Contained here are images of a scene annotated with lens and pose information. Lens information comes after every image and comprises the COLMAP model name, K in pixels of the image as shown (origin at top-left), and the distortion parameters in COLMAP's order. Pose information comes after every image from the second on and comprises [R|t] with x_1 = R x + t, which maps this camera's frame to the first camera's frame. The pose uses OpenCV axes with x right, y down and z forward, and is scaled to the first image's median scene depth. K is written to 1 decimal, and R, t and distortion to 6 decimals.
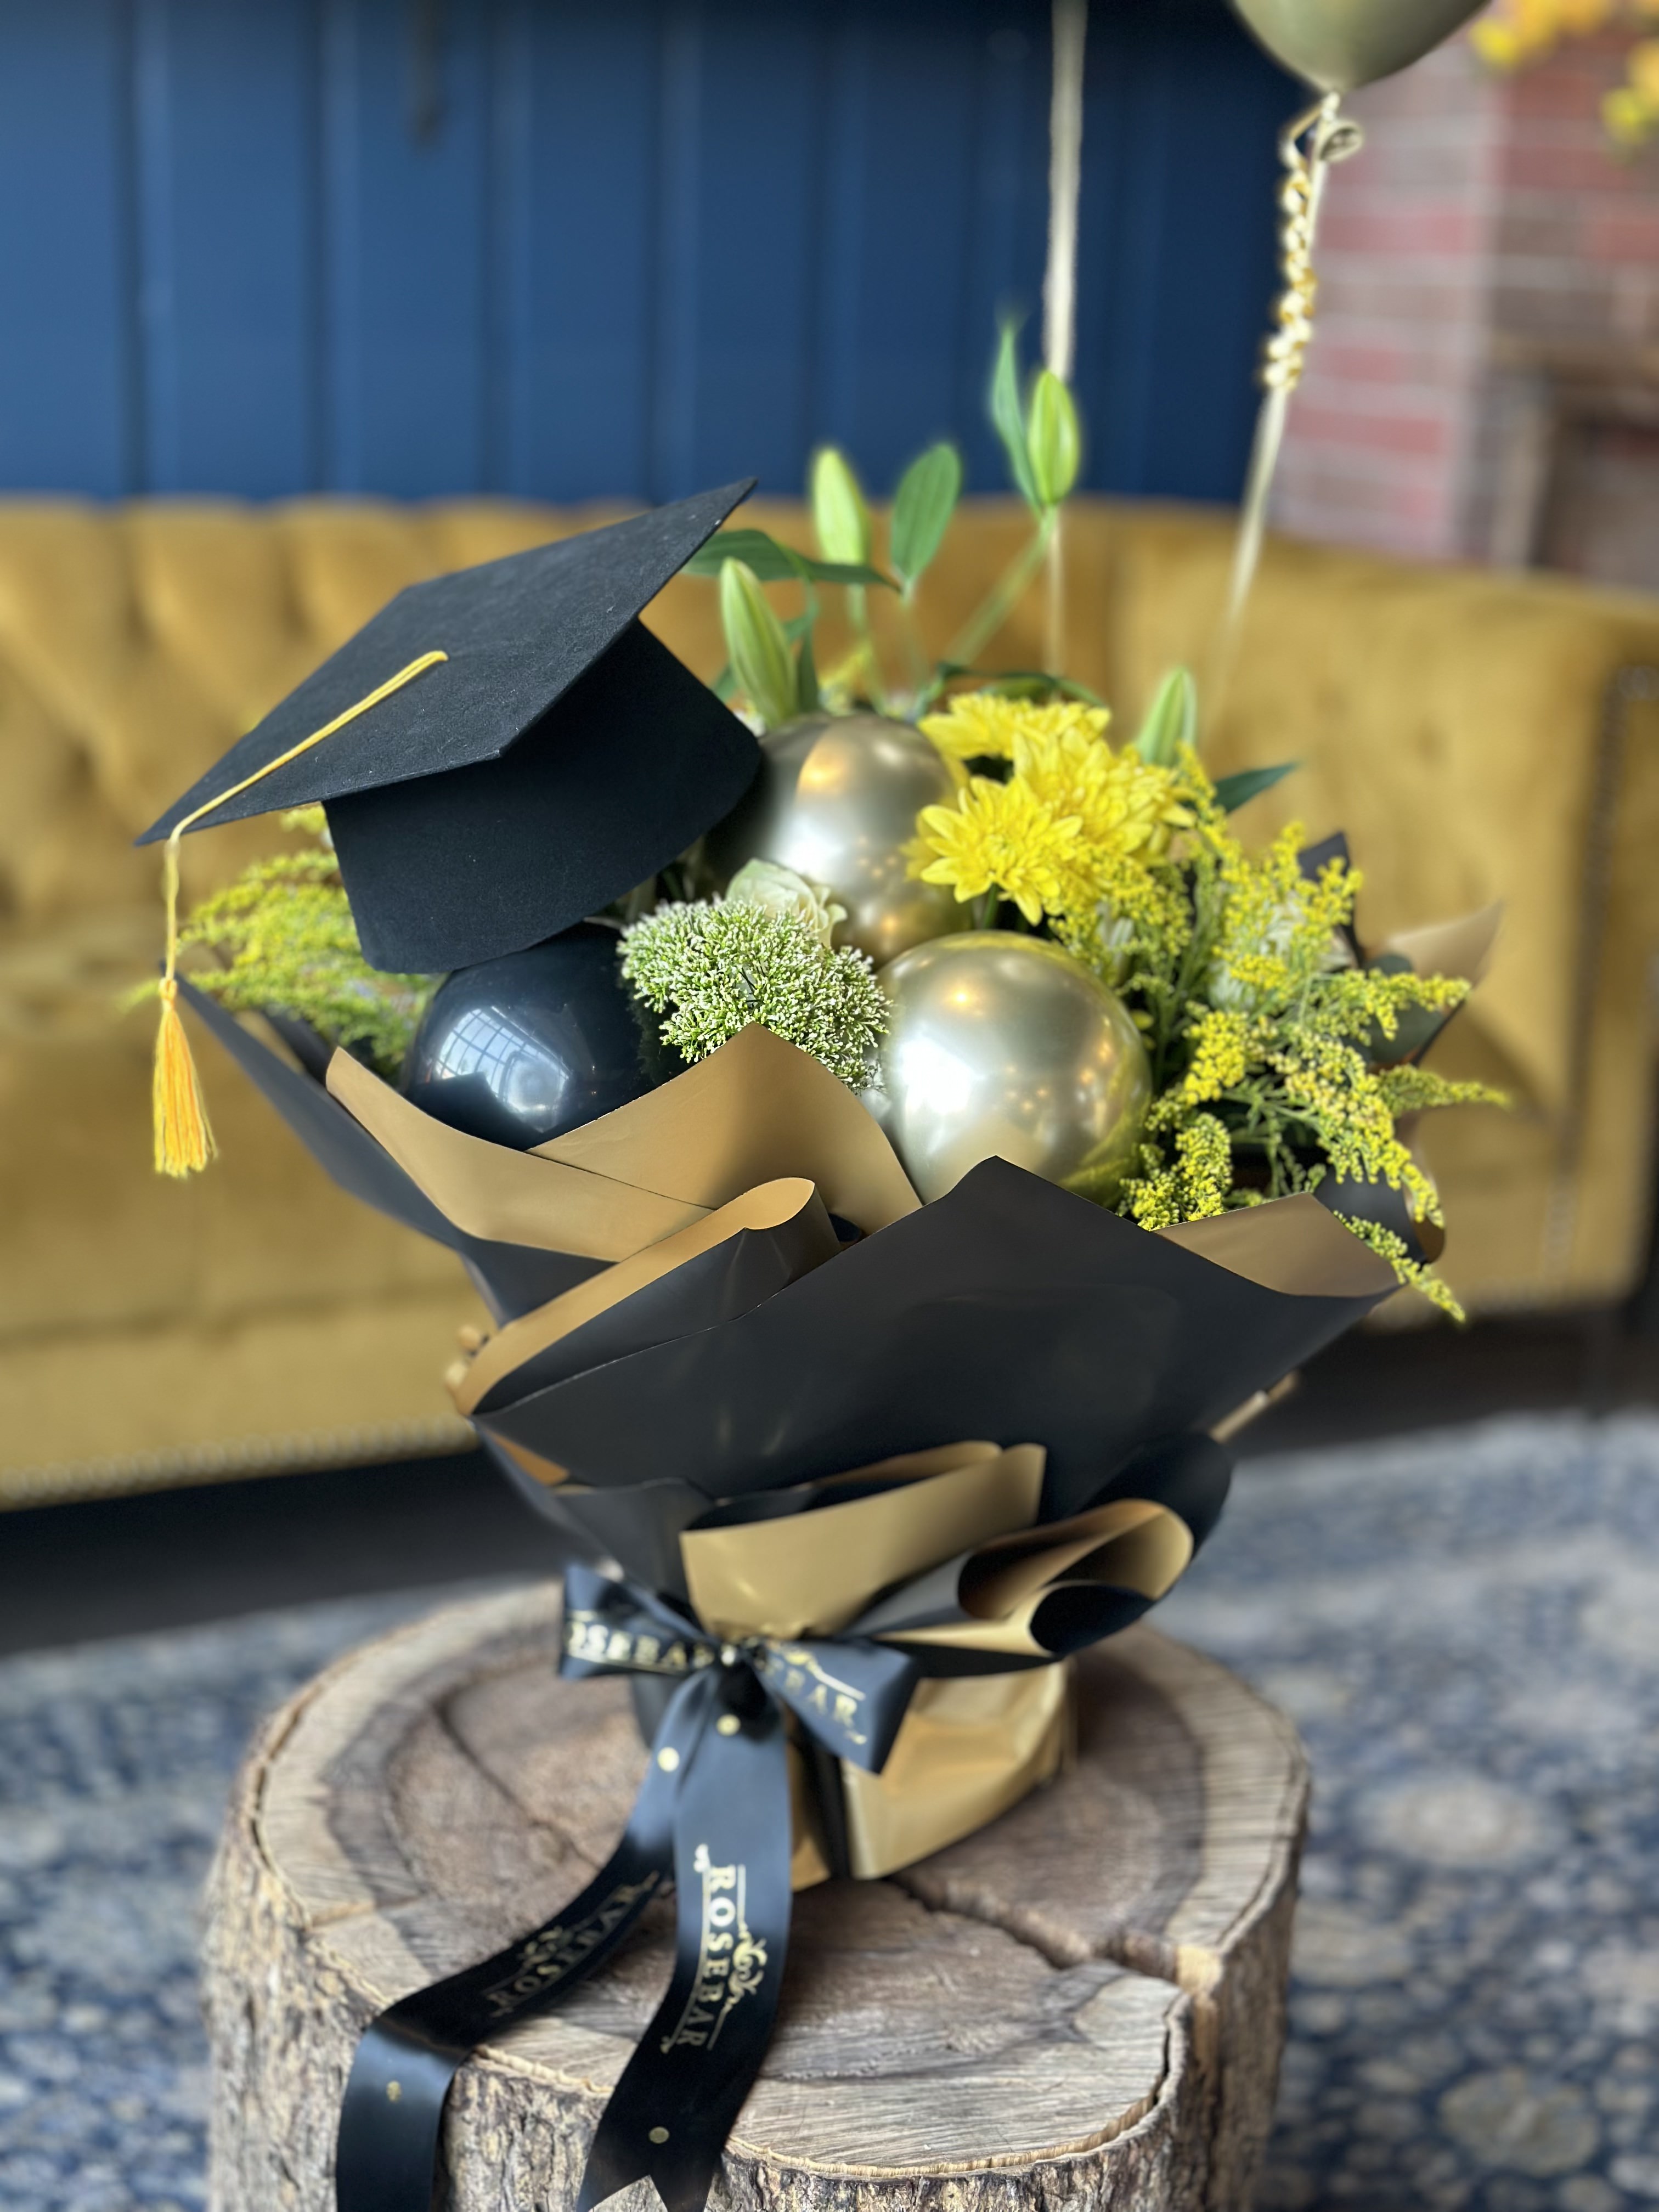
lens RADIAL K [[3106.8, 0, 828.6], [0, 3106.8, 1123.3], [0, 0, 1]] dist [0.105810, 0.000000]
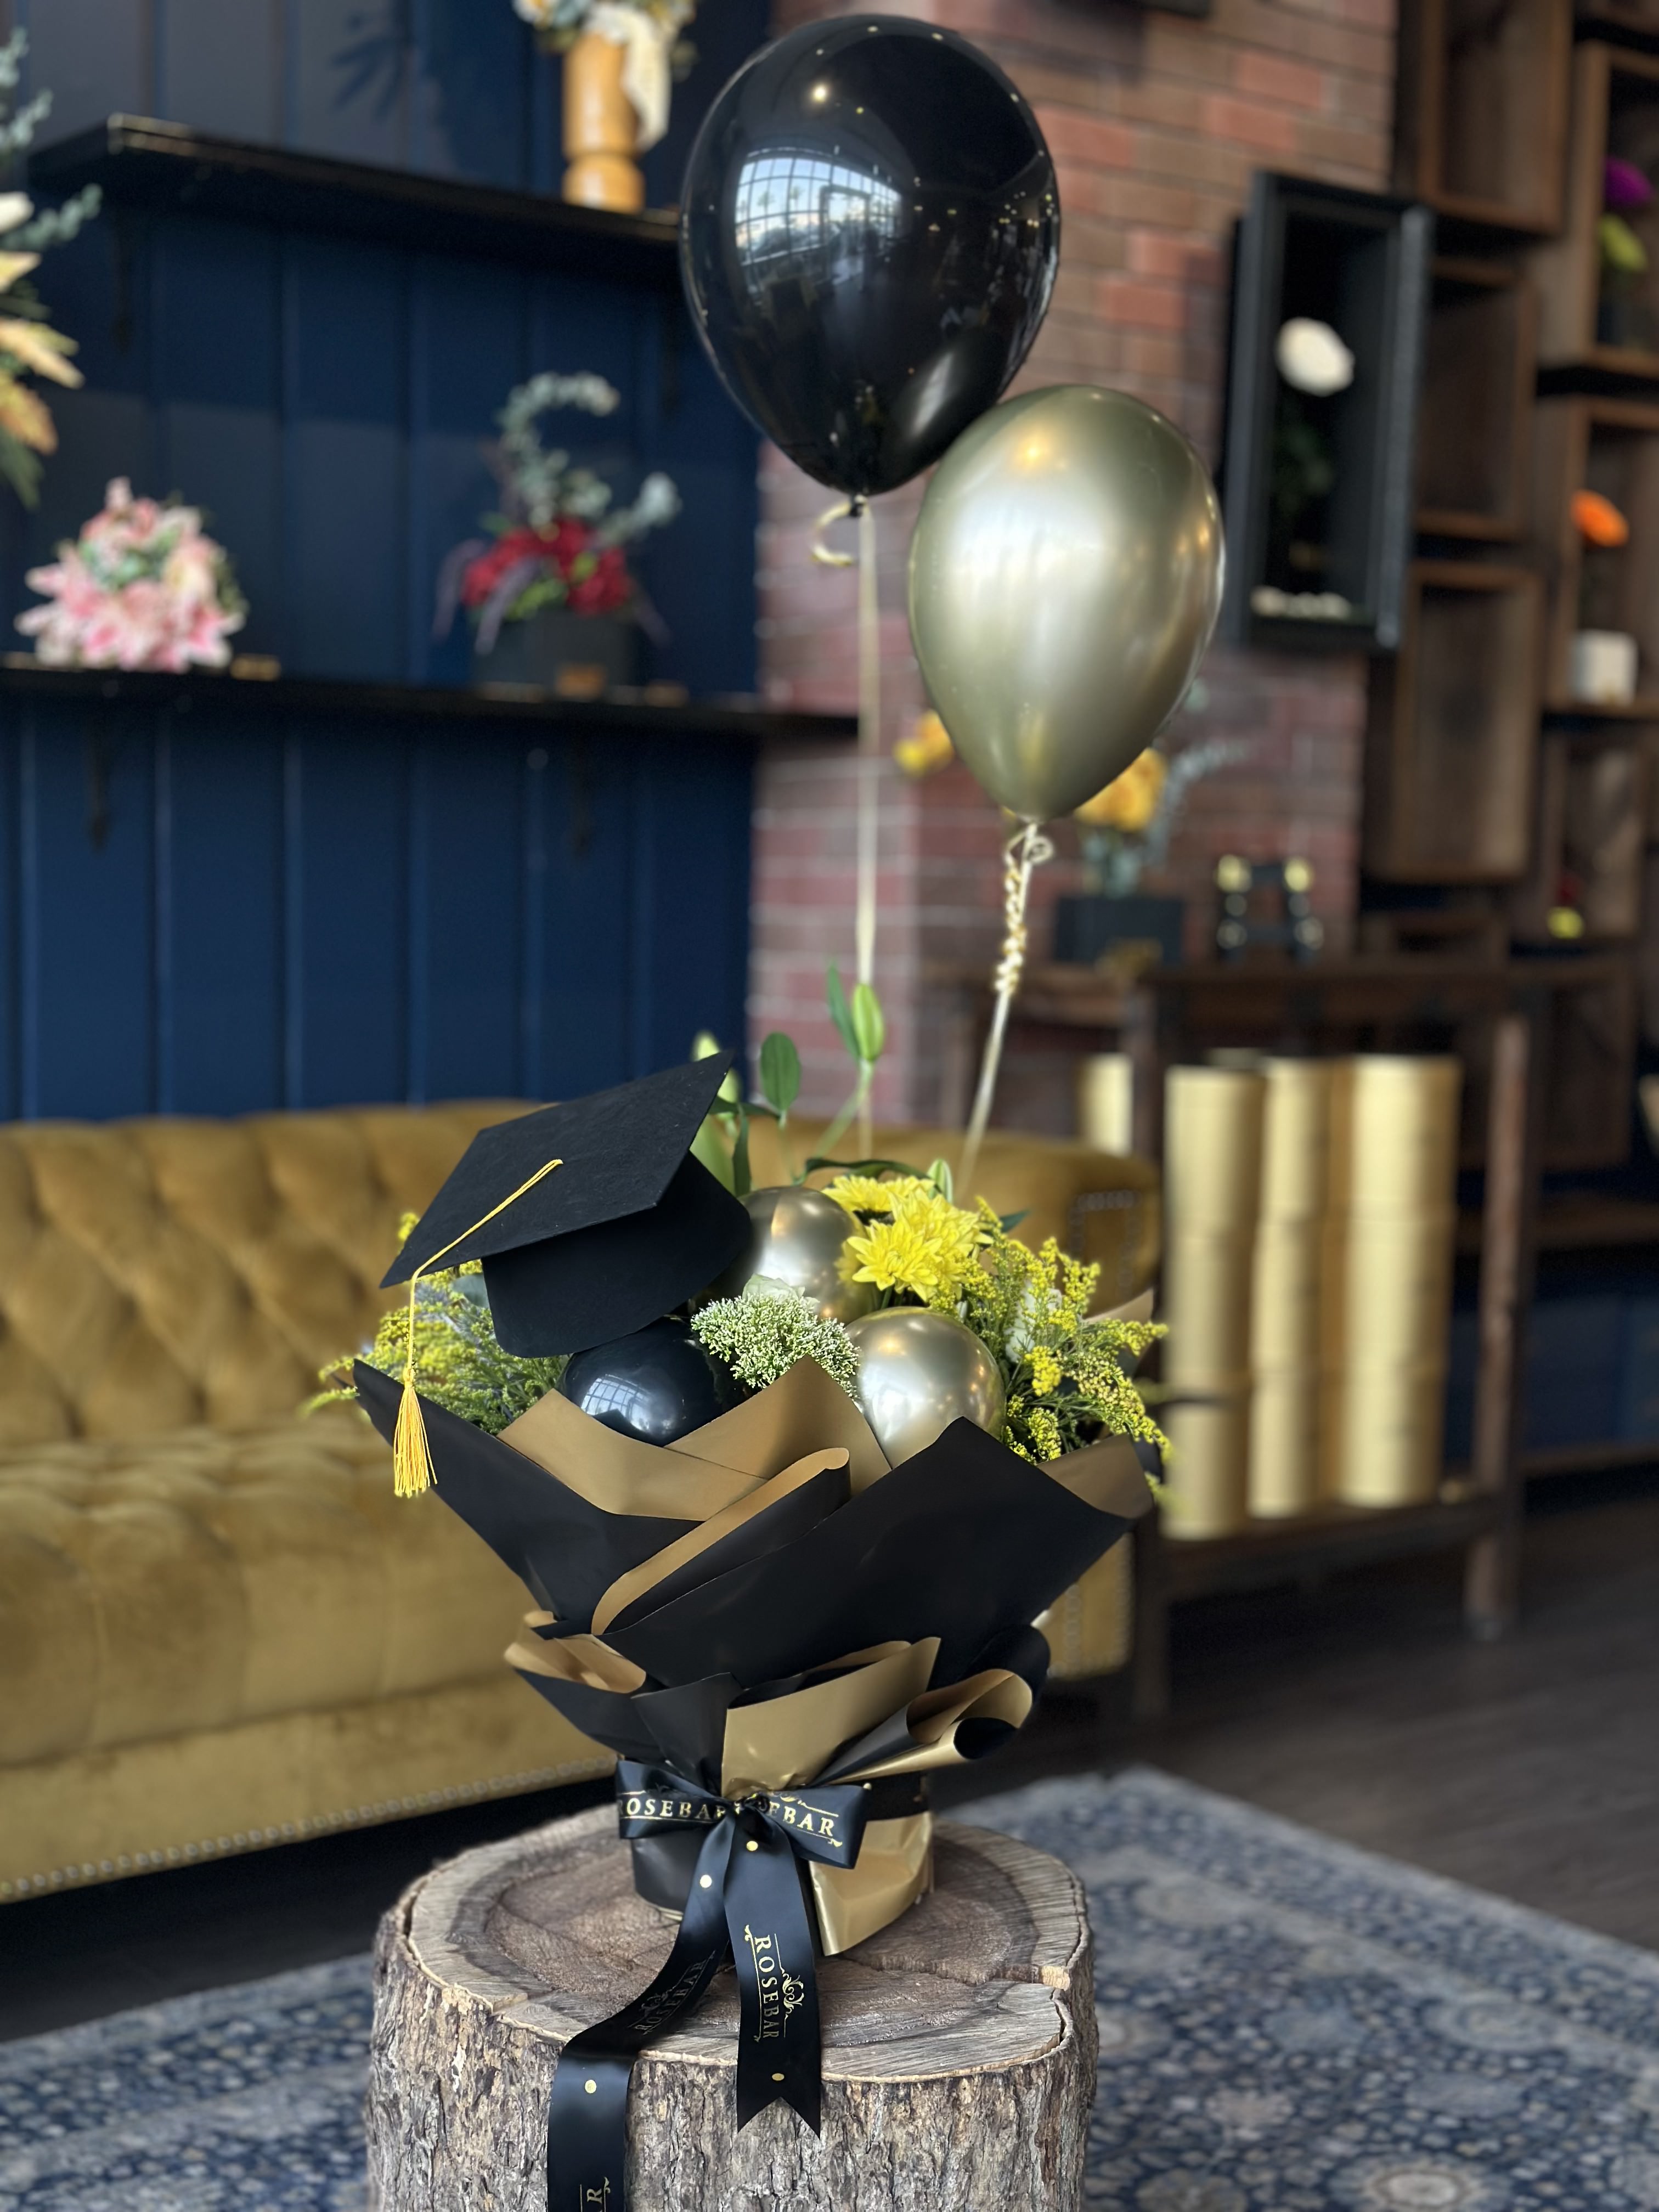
lens RADIAL K [[3106.8, 0, 822.1], [0, 3106.8, 1093.7], [0, 0, 1]] dist [0.105810, 0.000000]
pose [[0.970614, -0.044031, 0.236578, -0.338807], [0.092046, 0.976287, -0.195935, 0.133553], [-0.222341, 0.211953, 0.951651, -0.536926]]
